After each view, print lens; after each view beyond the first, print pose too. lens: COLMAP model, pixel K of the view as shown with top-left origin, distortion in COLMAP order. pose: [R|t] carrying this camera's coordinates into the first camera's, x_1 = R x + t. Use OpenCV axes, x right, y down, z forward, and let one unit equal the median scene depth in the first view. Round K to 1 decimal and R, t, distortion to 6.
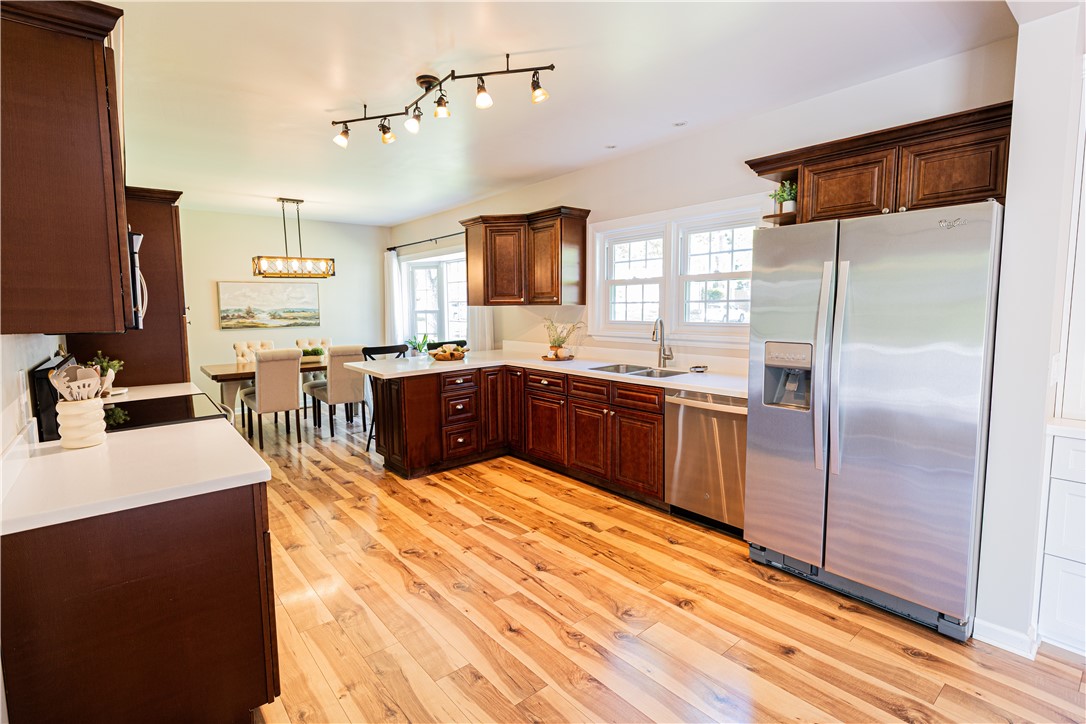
lens RADIAL K [[508.3, 0, 519.8], [0, 508.3, 352.8], [0, 0, 1]] dist [-0.003478, 0.000275]
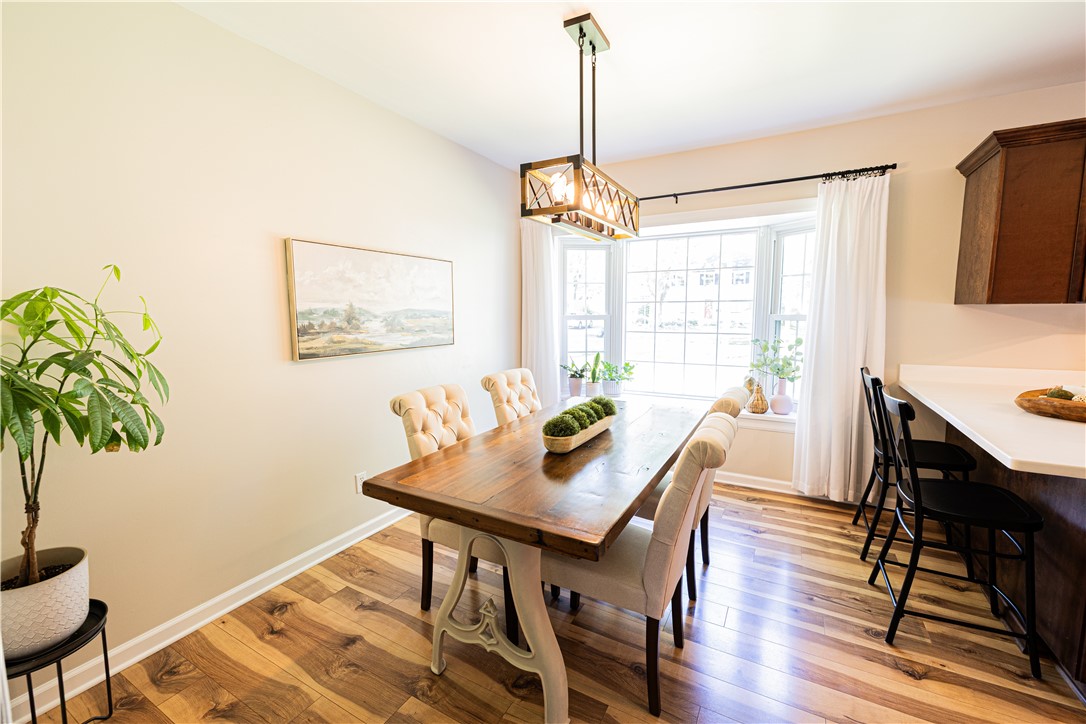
lens RADIAL K [[456.4, 0, 540.6], [0, 456.4, 359.0], [0, 0, 1]] dist [-0.001546, 0.001023]
pose [[0.918696, -0.035648, 0.393354, -0.933268], [0.032868, 0.999364, 0.013802, -0.077283], [-0.393596, 0.000249, 0.919283, 1.005158]]
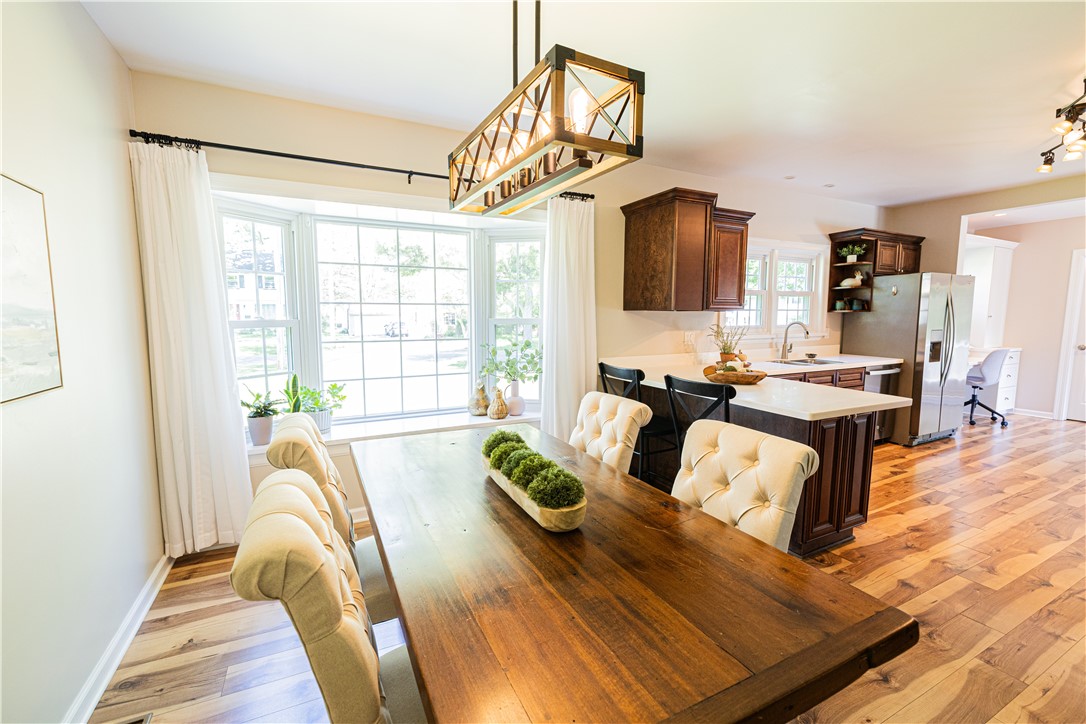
lens RADIAL K [[456.4, 0, 535.1], [0, 456.4, 363.1], [0, 0, 1]] dist [-0.001546, 0.001023]
pose [[0.199180, -0.089998, 0.975822, -1.034902], [0.091690, 0.993117, 0.072878, -0.110375], [-0.975664, 0.074957, 0.206061, 1.417440]]
